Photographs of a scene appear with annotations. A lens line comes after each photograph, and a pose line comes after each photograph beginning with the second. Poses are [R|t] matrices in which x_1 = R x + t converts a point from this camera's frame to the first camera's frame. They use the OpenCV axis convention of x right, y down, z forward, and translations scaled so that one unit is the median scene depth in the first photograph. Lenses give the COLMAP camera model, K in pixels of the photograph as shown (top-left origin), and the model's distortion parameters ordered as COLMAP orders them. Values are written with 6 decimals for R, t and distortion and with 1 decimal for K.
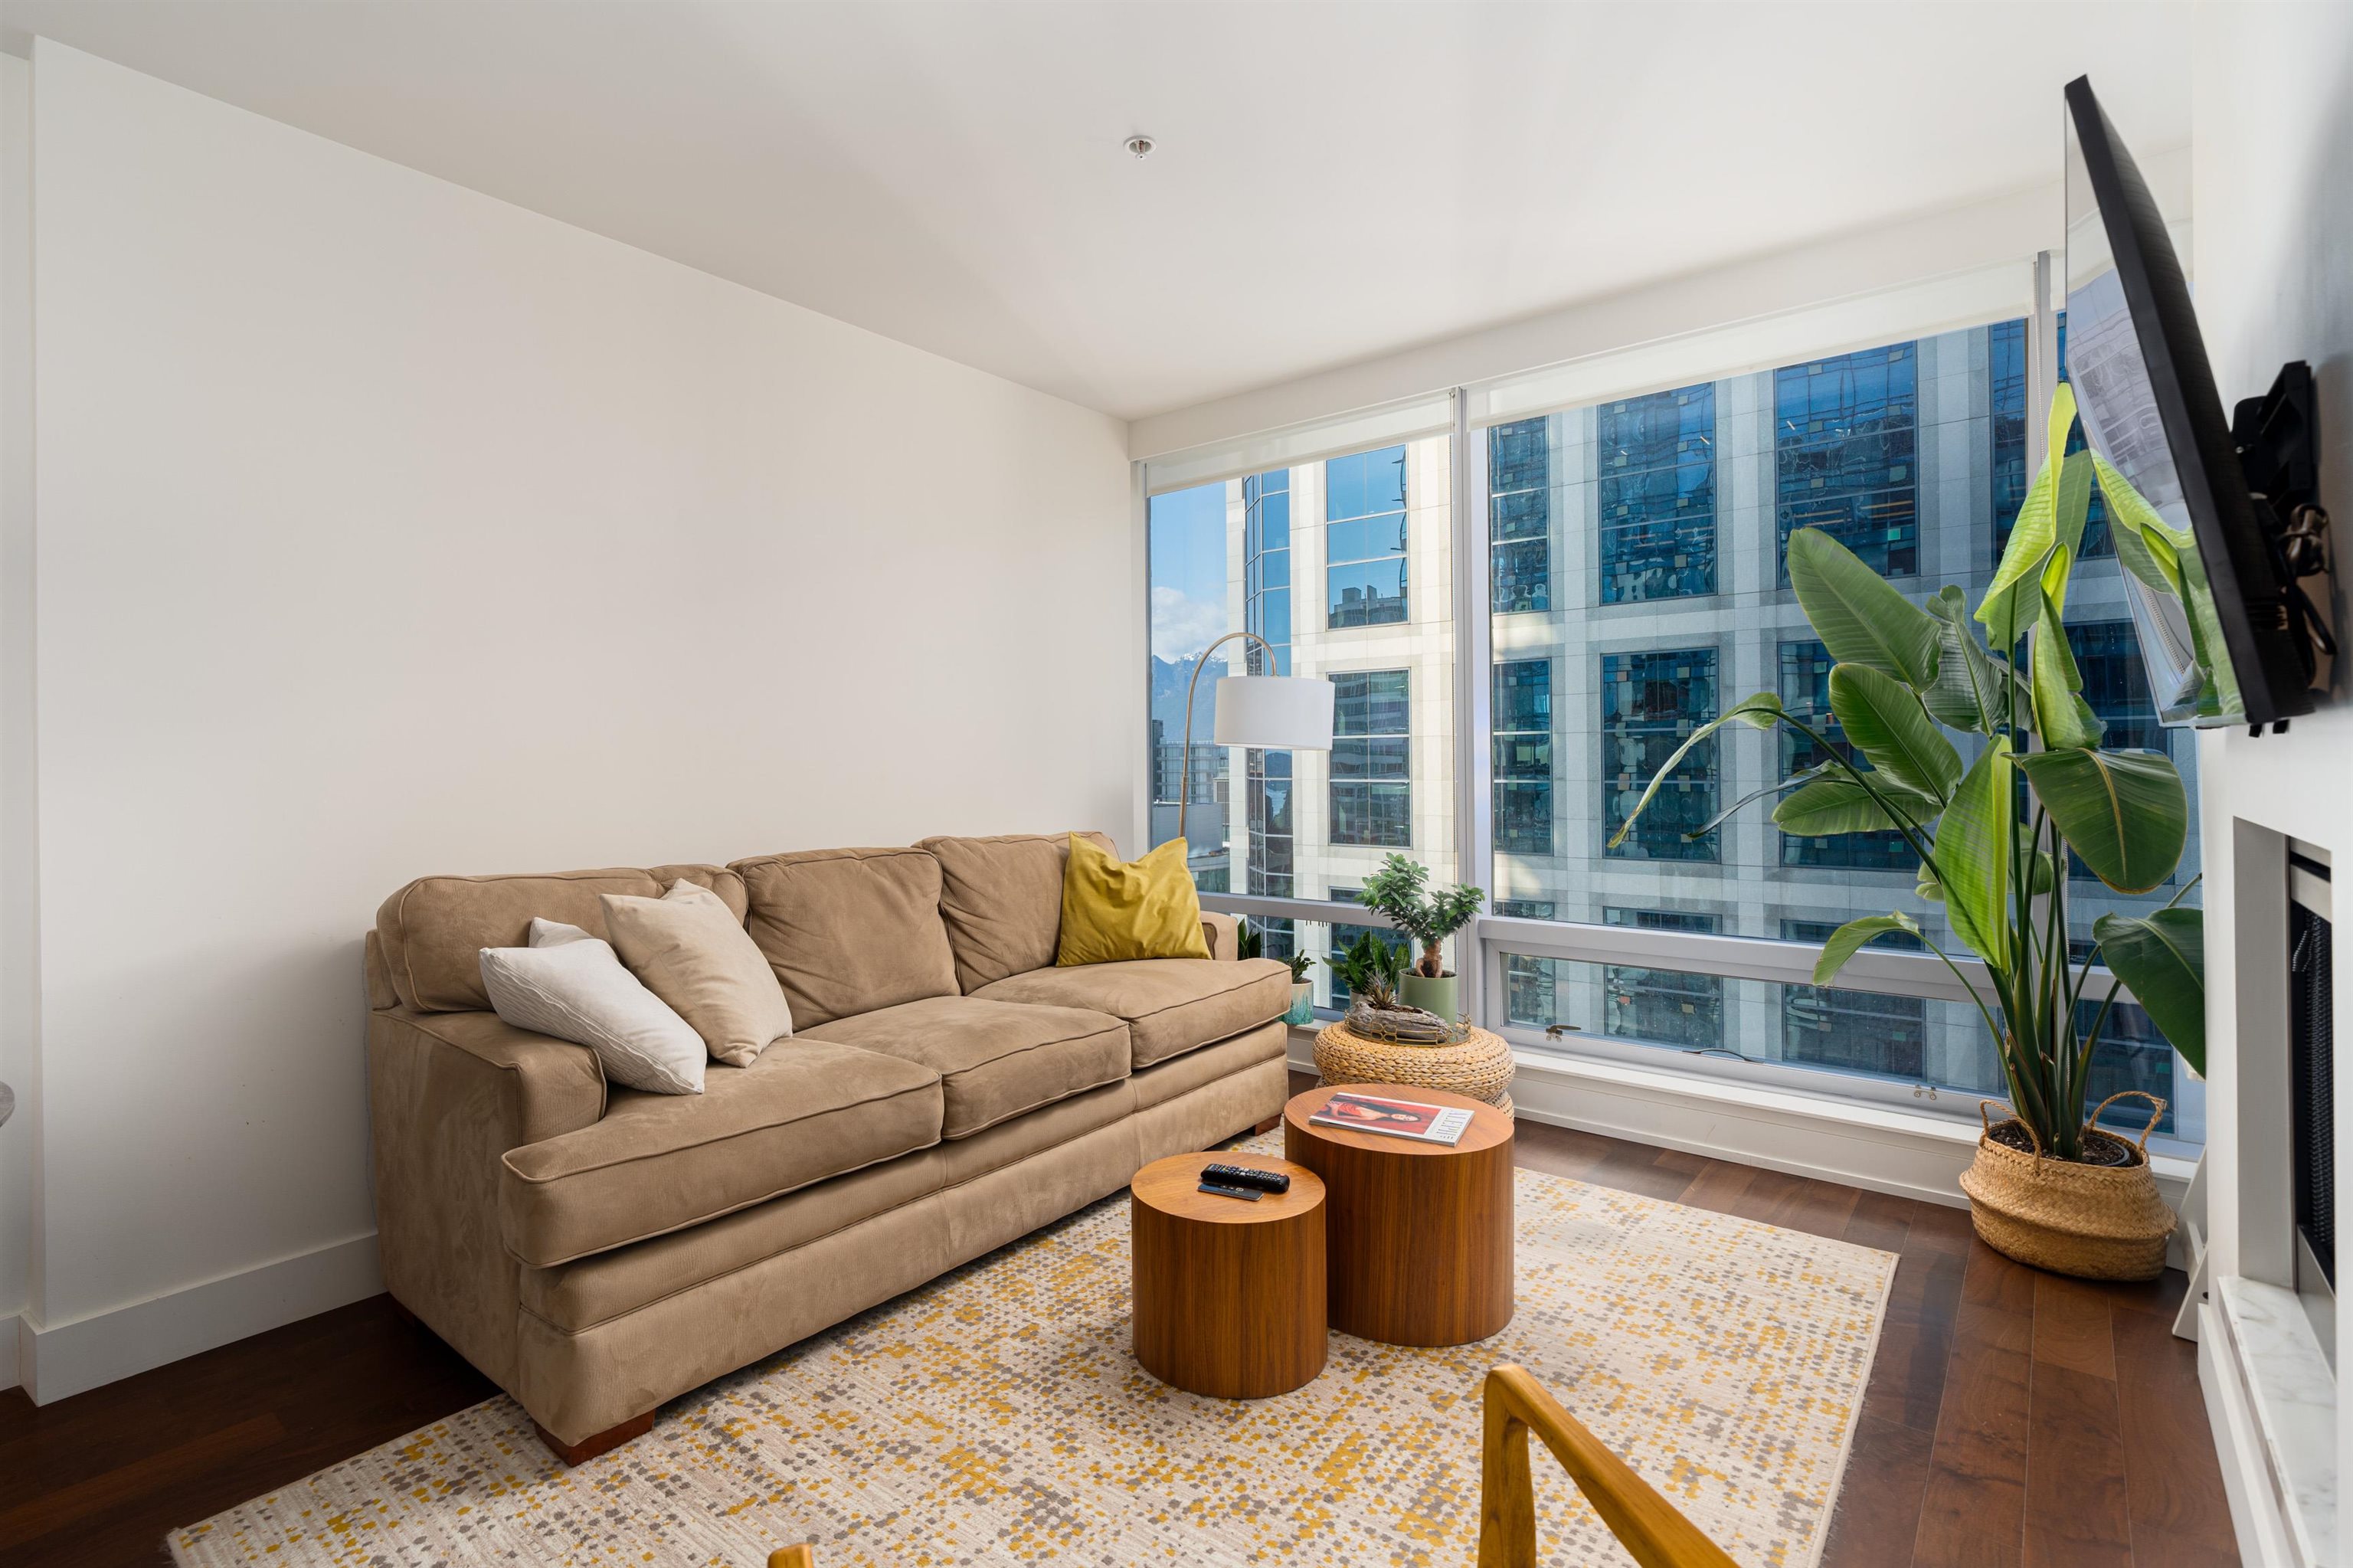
lens RADIAL K [[1107.2, 0, 1079.5], [0, 1107.2, 762.1], [0, 0, 1]] dist [-0.000424, 0.001885]
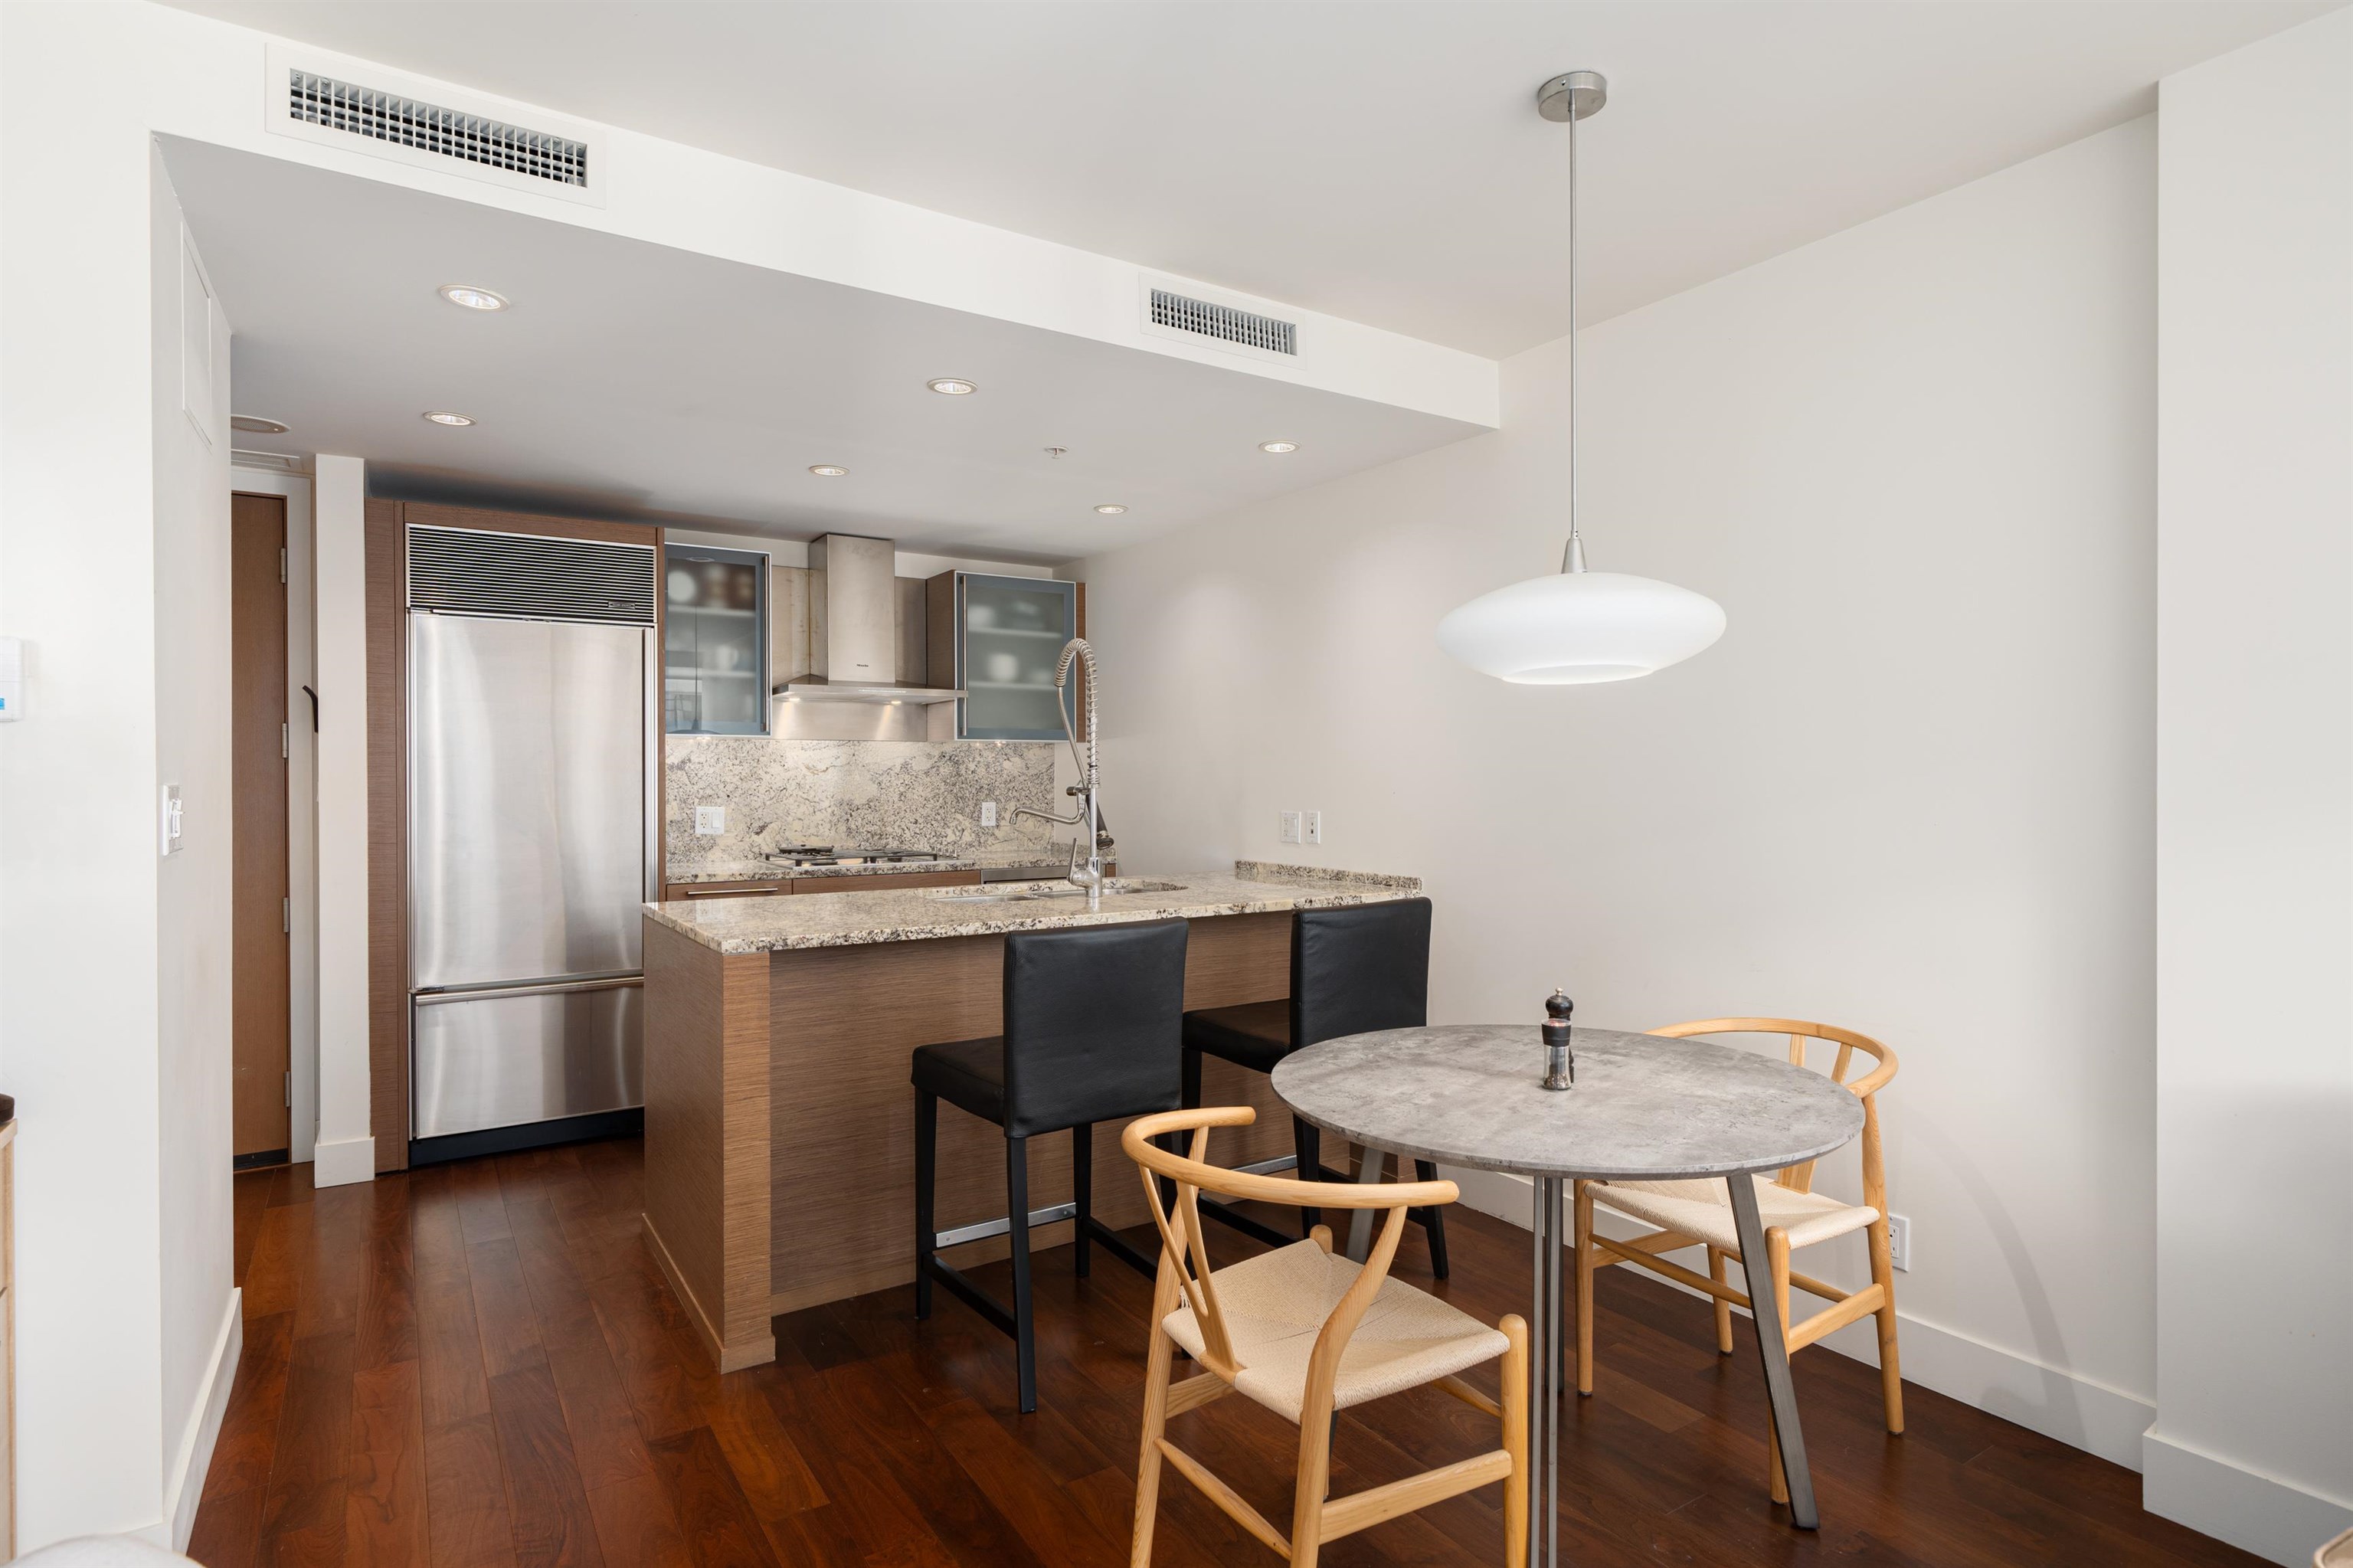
lens RADIAL K [[1250.8, 0, 1226.5], [0, 1250.8, 781.1], [0, 0, 1]] dist [-0.001426, -0.000746]
pose [[-0.259954, 0.011998, -0.965546, 0.265216], [0.011368, 0.999892, 0.009365, -0.059029], [0.965554, -0.008542, -0.260062, 0.454565]]
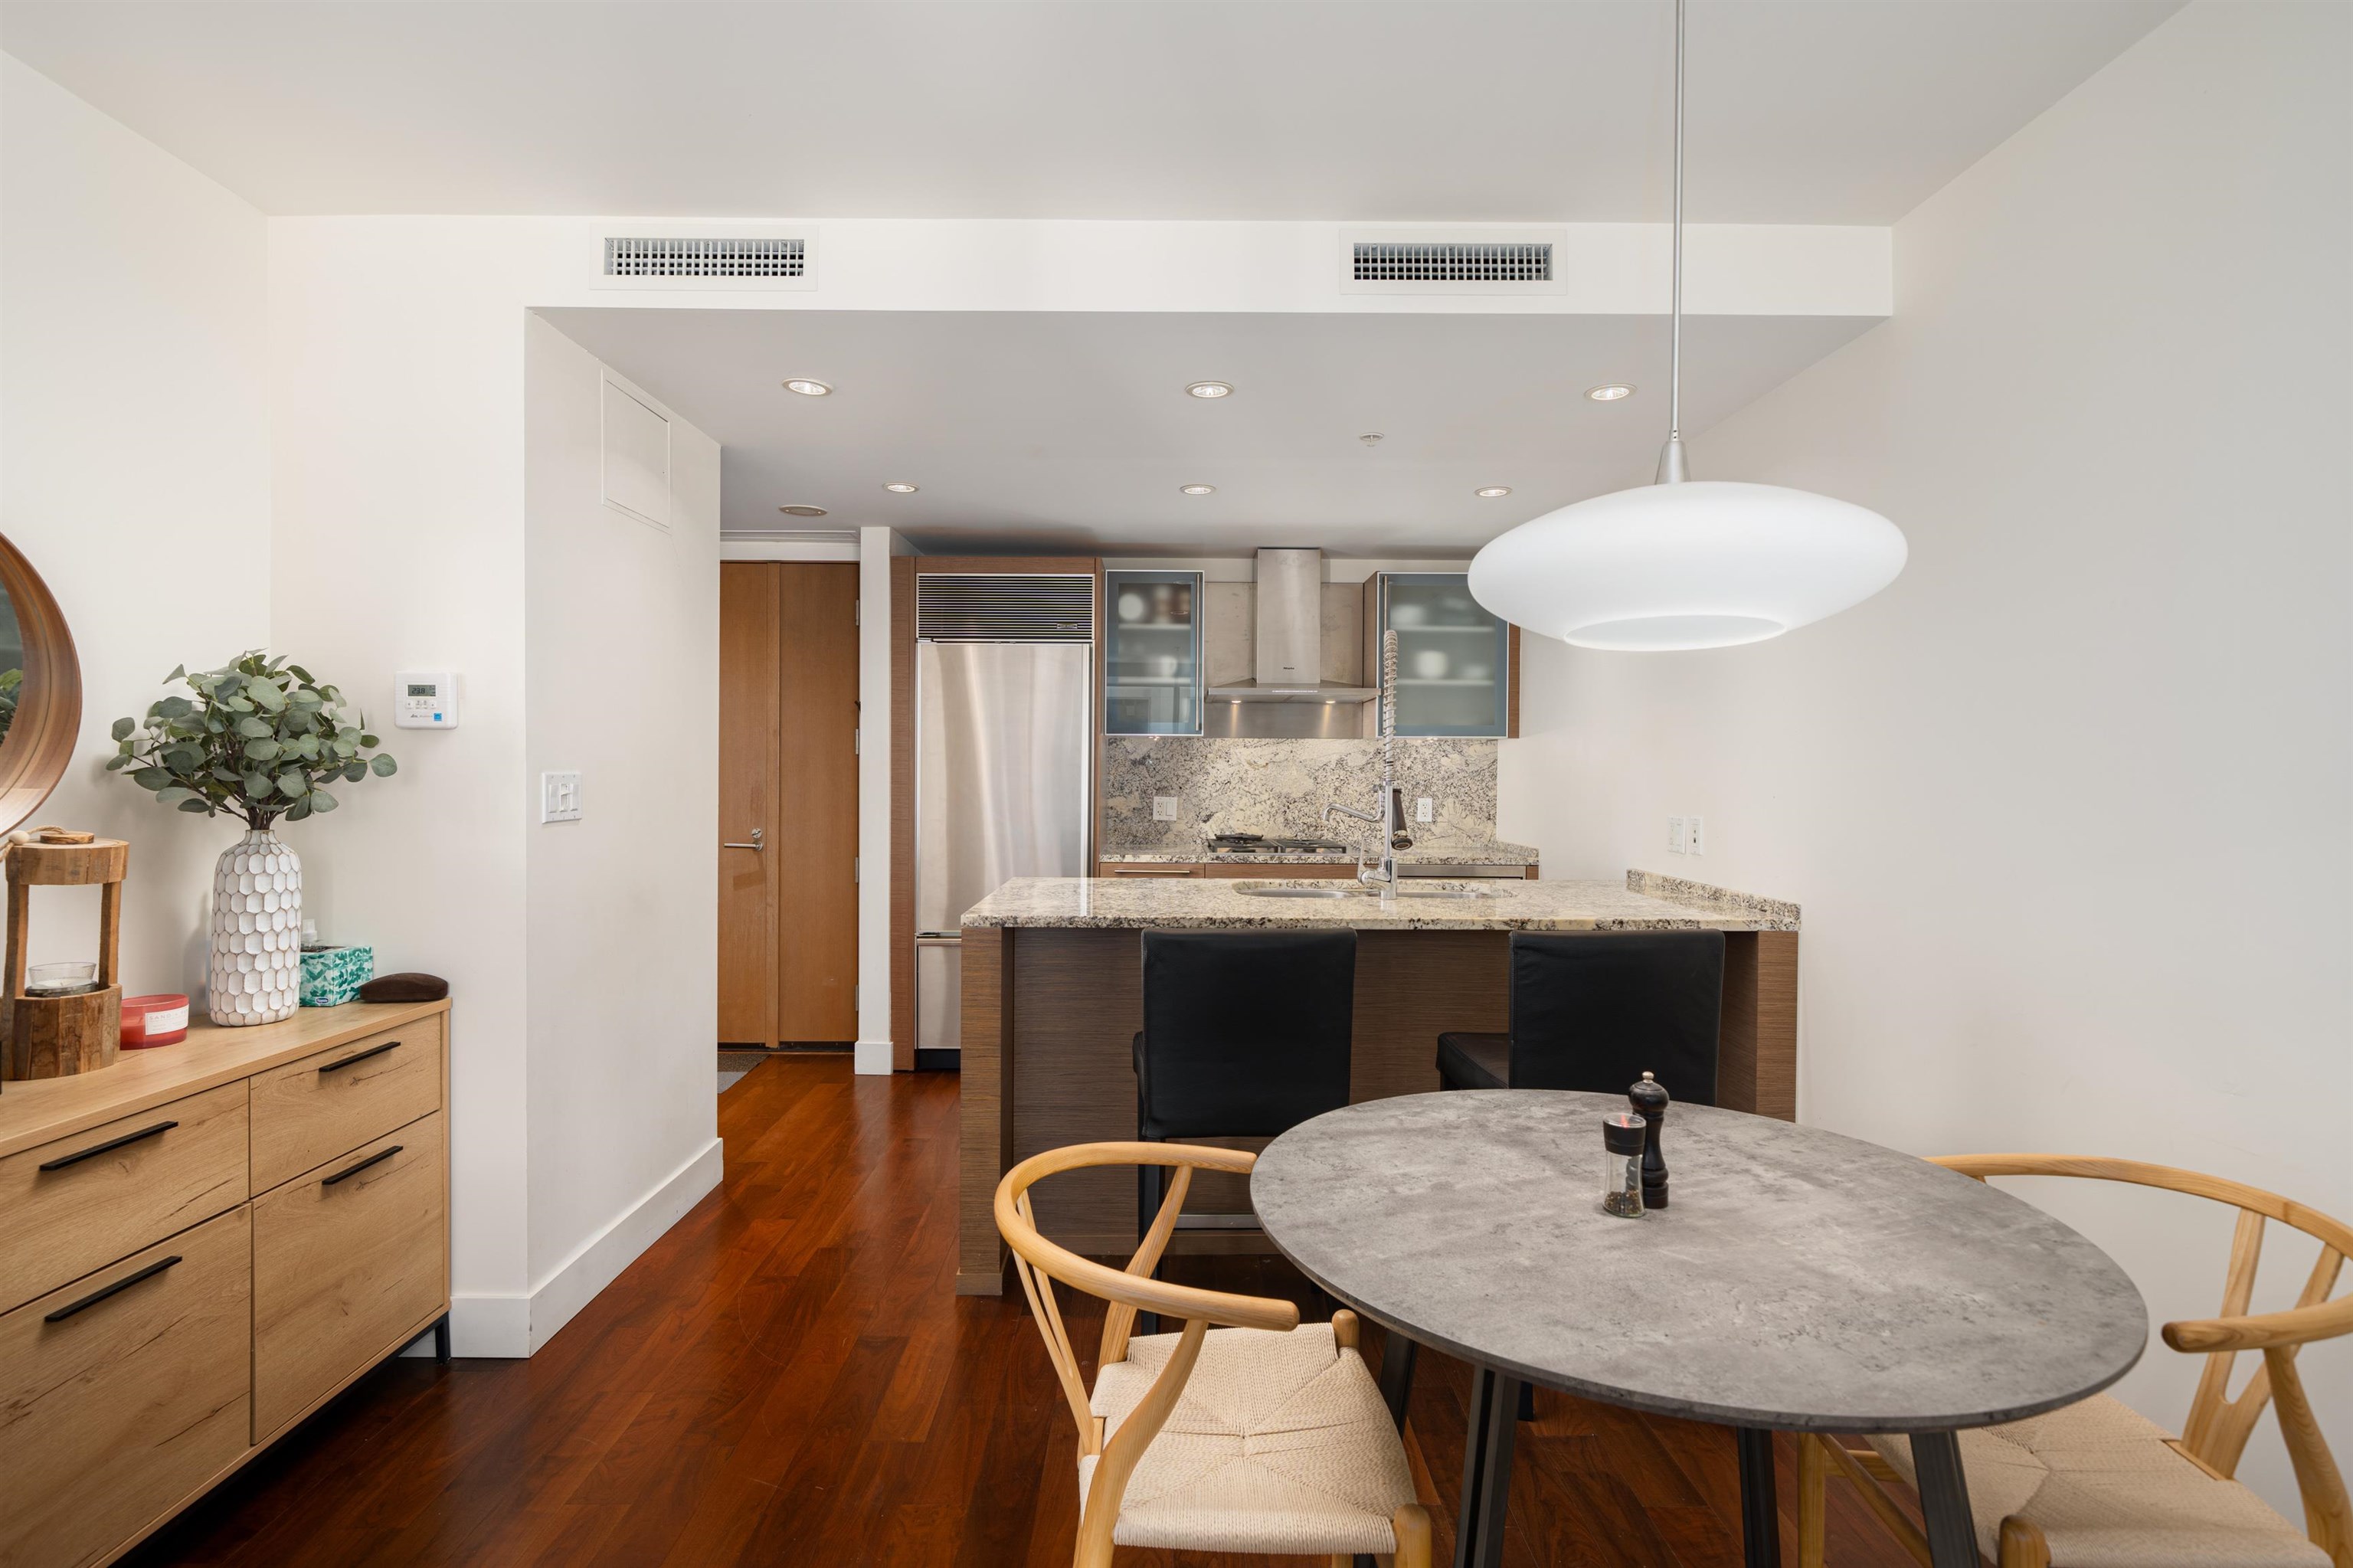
lens RADIAL K [[1141.4, 0, 1157.5], [0, 1141.4, 786.2], [0, 0, 1]] dist [0.000545, -0.000155]
pose [[-0.759713, 0.012276, -0.650143, -0.110293], [0.004415, 0.999896, 0.013721, -0.057117], [0.650243, 0.007554, -0.759688, 0.750786]]
